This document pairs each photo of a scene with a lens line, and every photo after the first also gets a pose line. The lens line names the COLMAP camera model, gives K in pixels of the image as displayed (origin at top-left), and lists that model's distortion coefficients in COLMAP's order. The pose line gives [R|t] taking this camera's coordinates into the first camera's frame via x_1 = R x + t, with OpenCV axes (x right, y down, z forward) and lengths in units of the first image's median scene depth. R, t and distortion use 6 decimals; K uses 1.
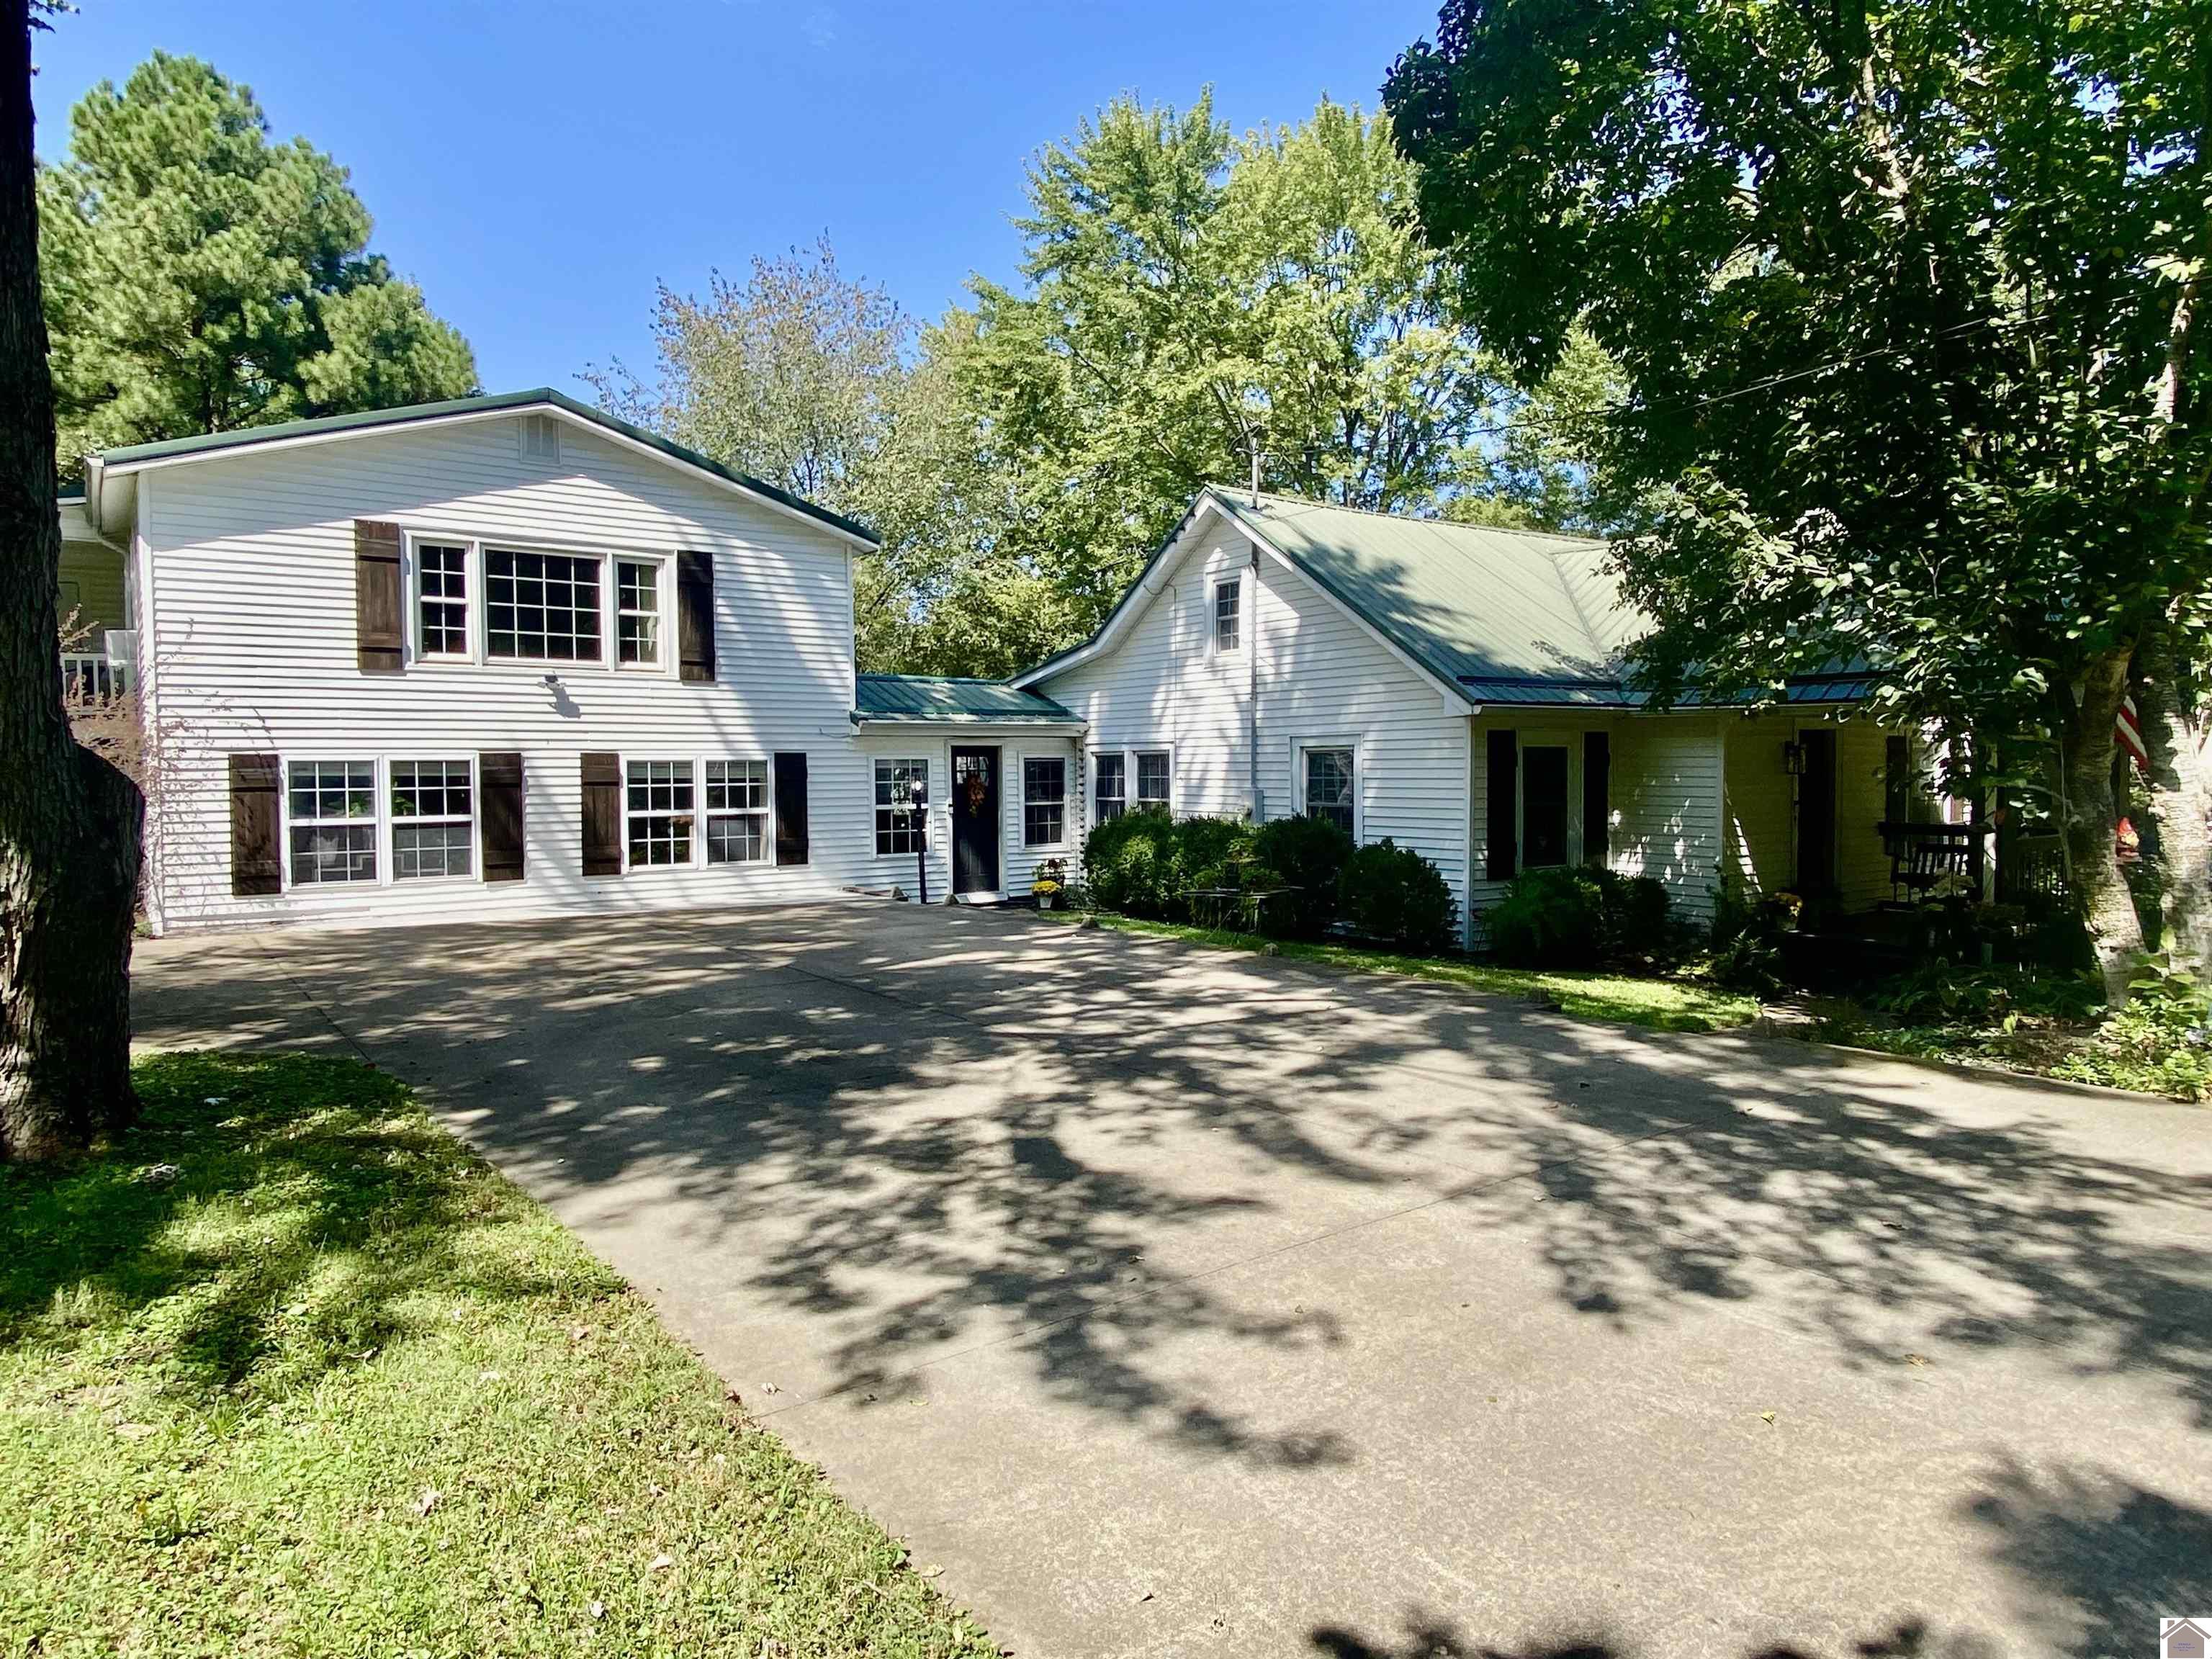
lens RADIAL K [[1360.1, 0, 1108.6], [0, 1360.1, 816.1], [0, 0, 1]] dist [0.018988, -0.015371]
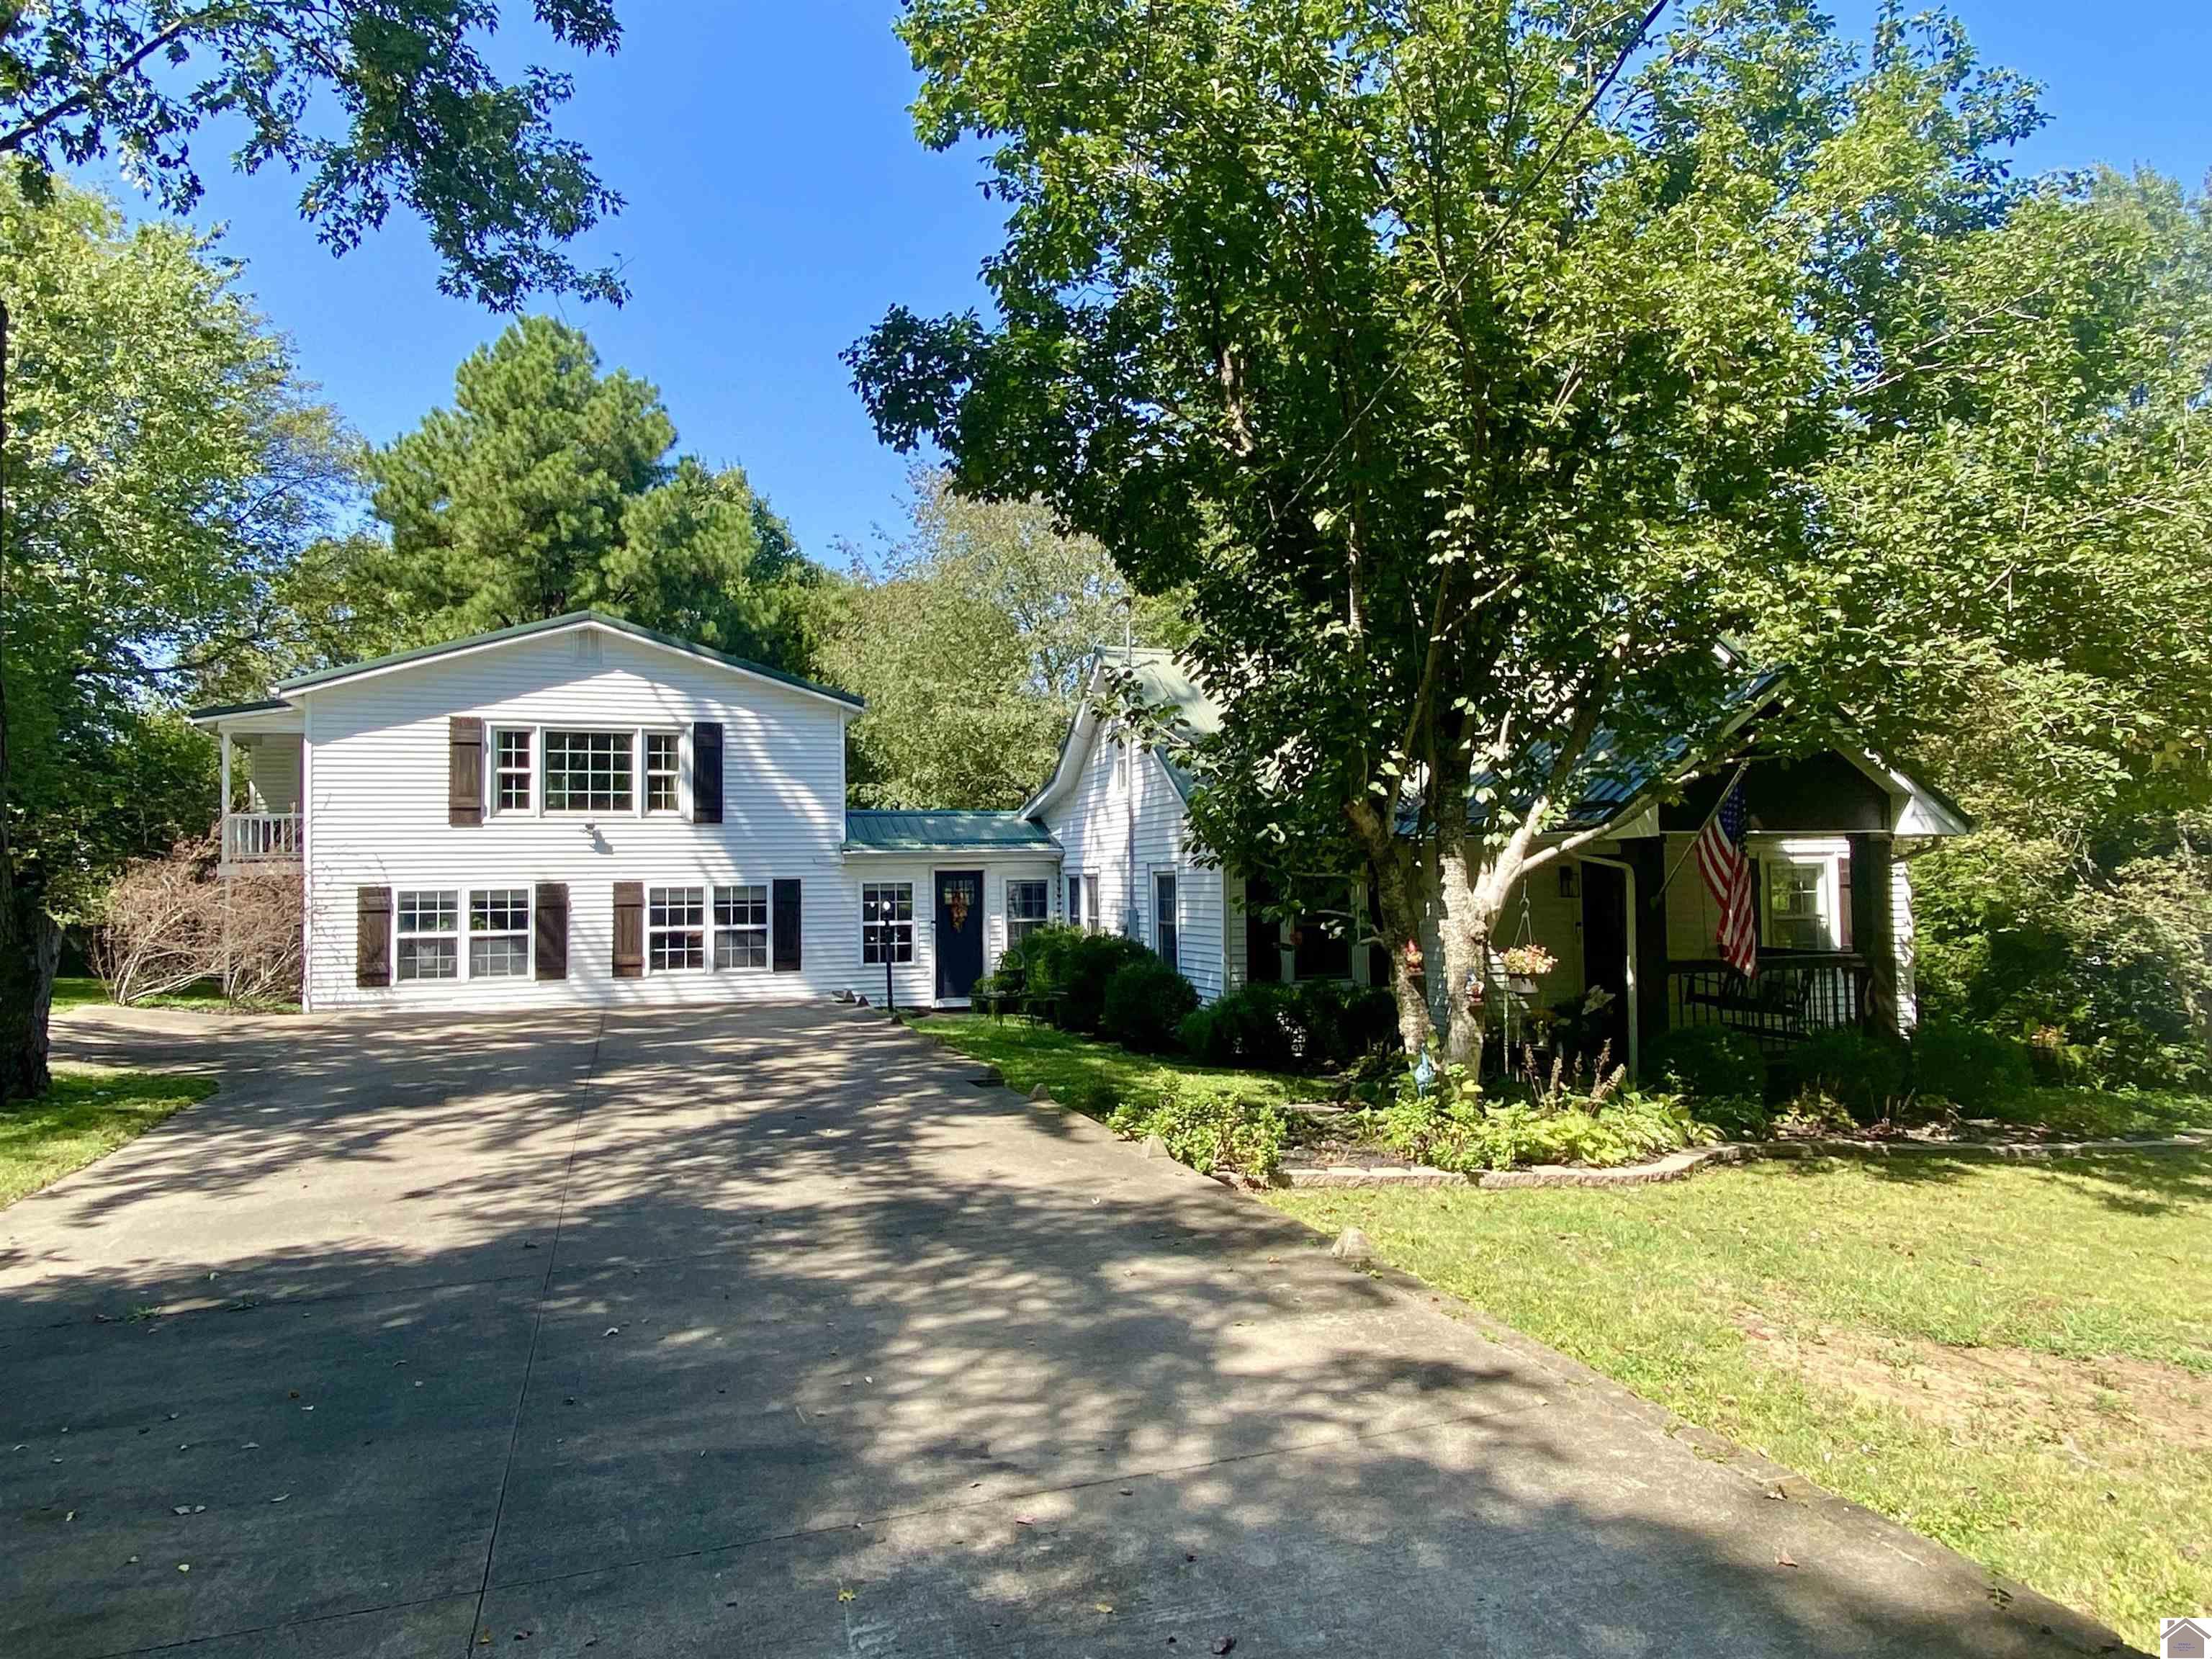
lens RADIAL K [[1432.0, 0, 1105.1], [0, 1432.0, 841.8], [0, 0, 1]] dist [0.041185, -0.000245]
pose [[0.954571, -0.014734, -0.297618, 0.468236], [-0.003064, 0.998239, -0.059246, -0.004937], [0.297967, 0.057467, 0.952845, -0.170726]]
